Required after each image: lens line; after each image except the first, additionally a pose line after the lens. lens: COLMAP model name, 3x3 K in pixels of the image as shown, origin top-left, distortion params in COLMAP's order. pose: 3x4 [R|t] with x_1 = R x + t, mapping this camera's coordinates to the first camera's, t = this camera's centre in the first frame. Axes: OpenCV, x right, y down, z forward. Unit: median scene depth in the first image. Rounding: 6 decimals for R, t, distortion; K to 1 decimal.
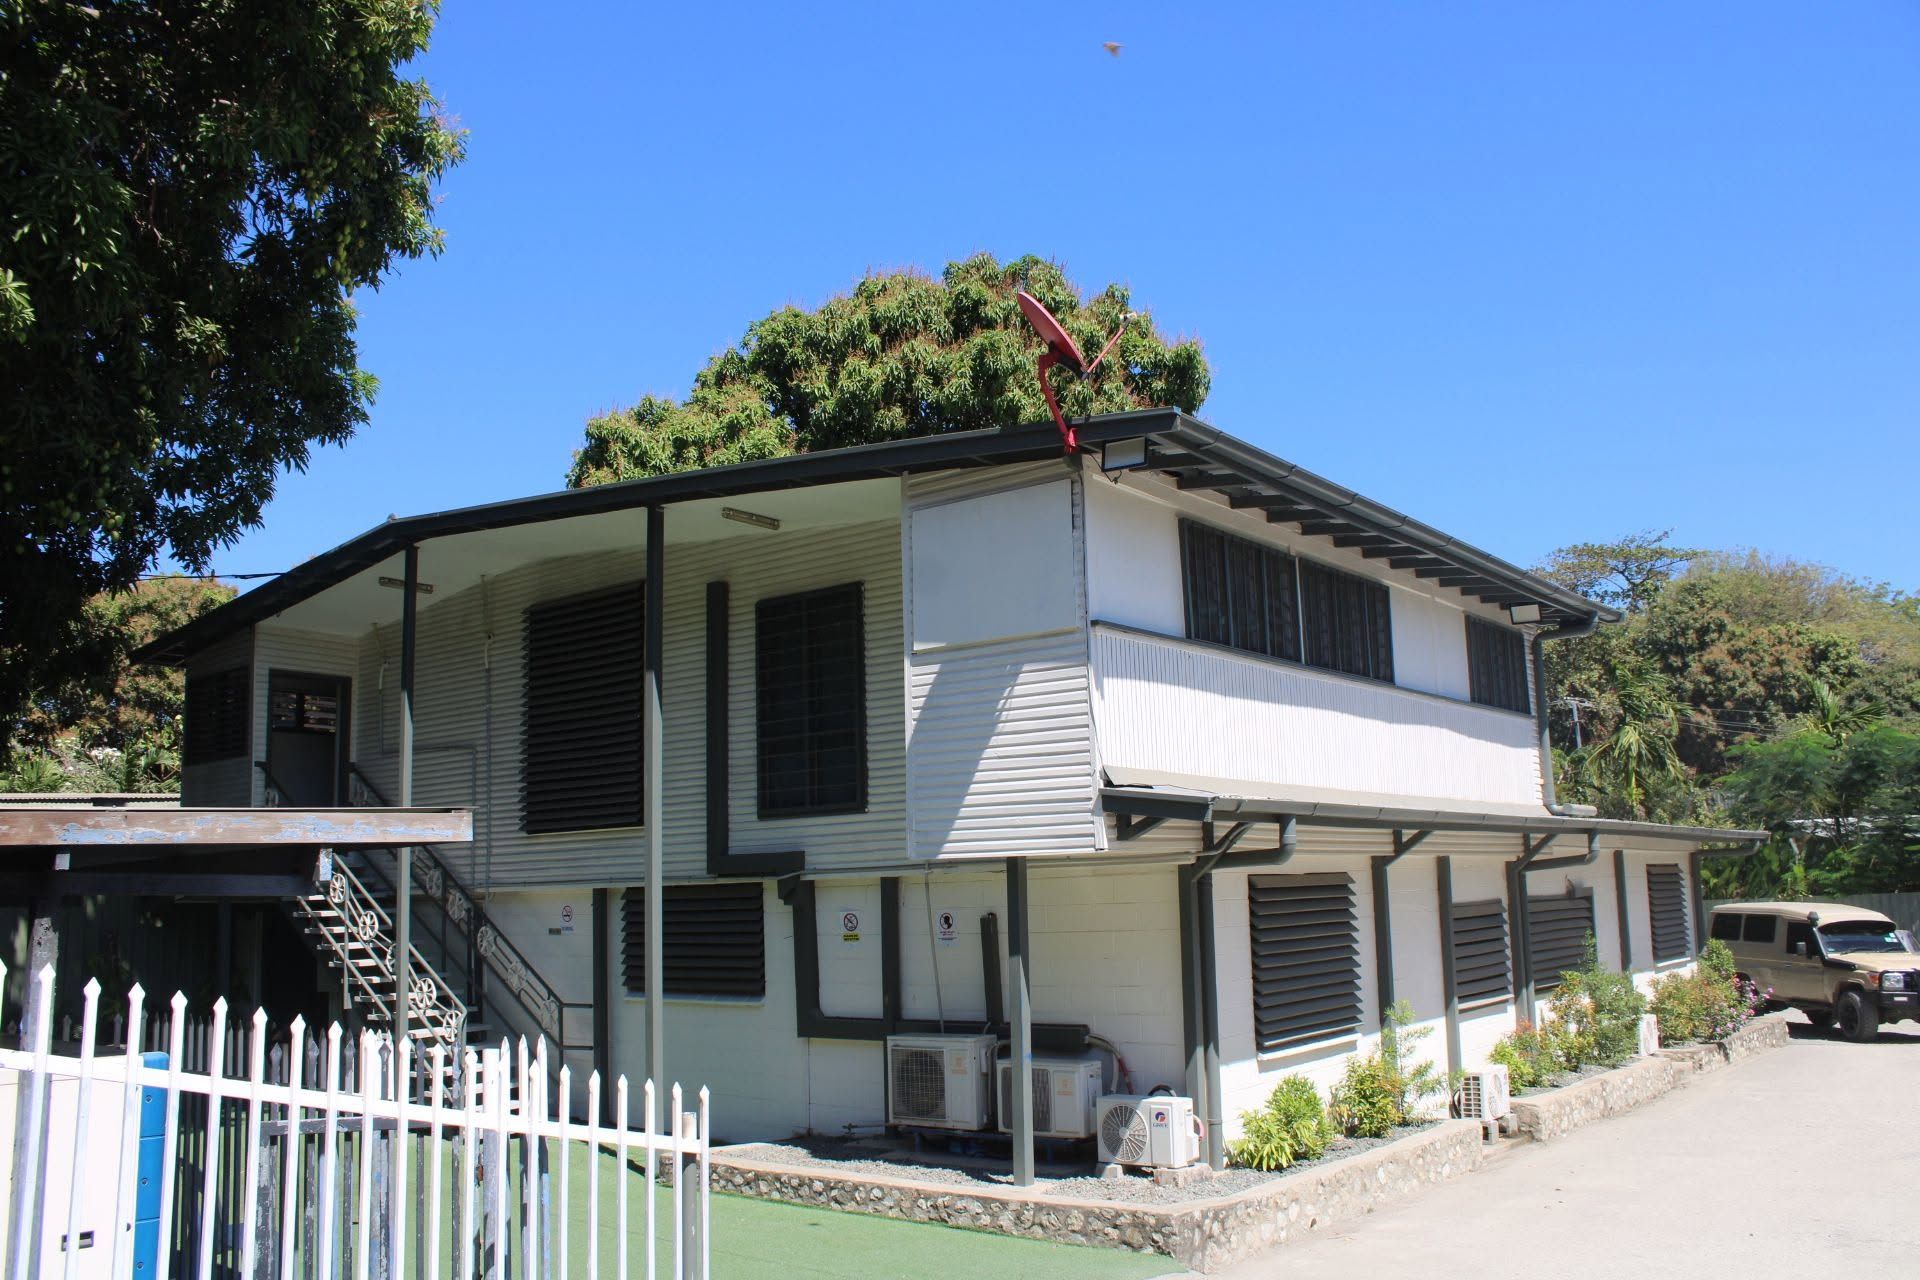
lens RADIAL K [[1614.7, 0, 960.0], [0, 1614.7, 640.0], [0, 0, 1]] dist [-0.120869, 0.007898]
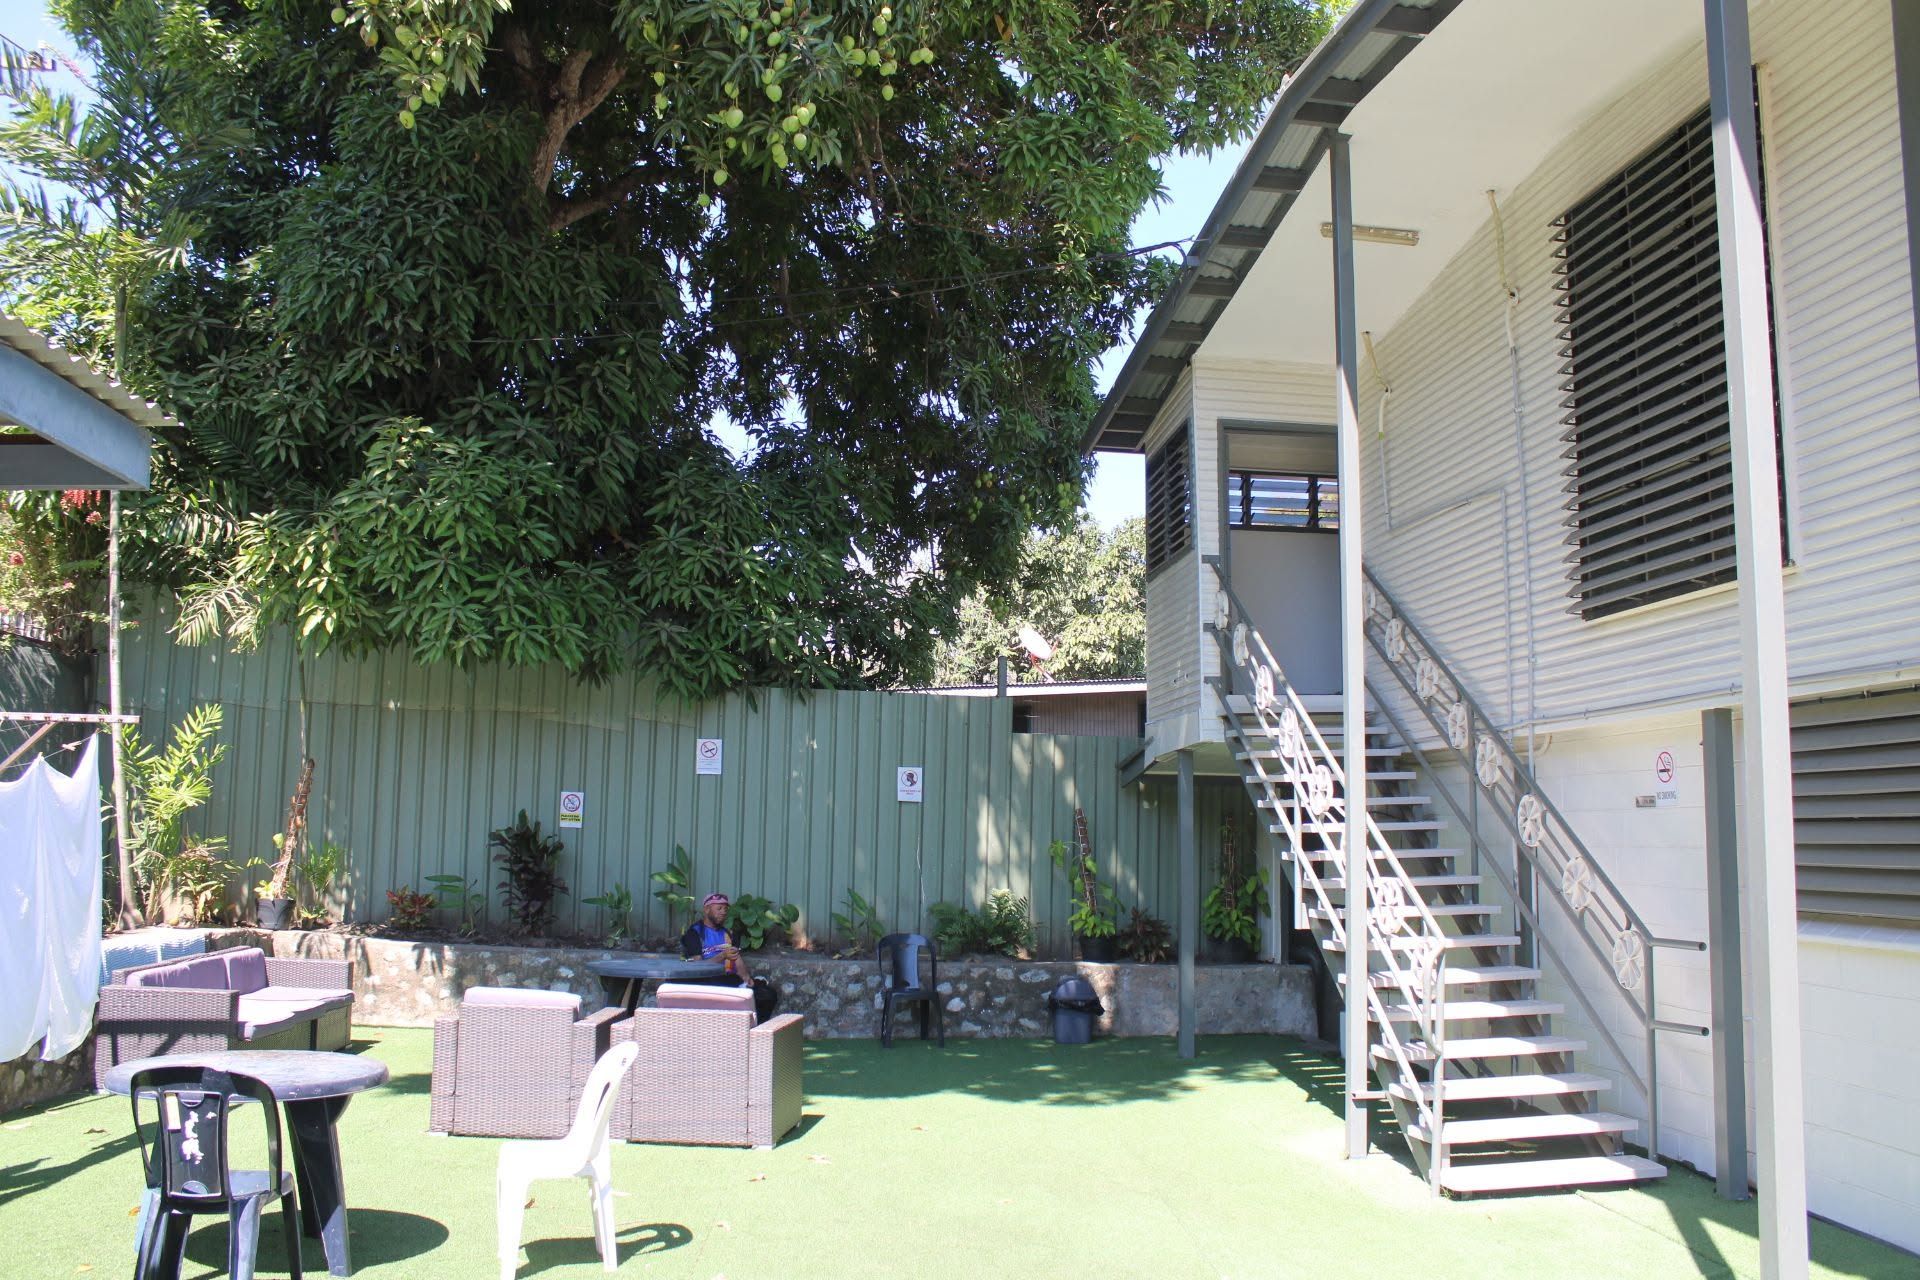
lens RADIAL K [[1614.7, 0, 960.0], [0, 1614.7, 640.0], [0, 0, 1]] dist [-0.120869, 0.007898]
pose [[0.726909, -0.047216, -0.685109, -0.058822], [0.078387, 0.996818, 0.014470, 0.104377], [0.682246, -0.064222, 0.728297, 0.470190]]
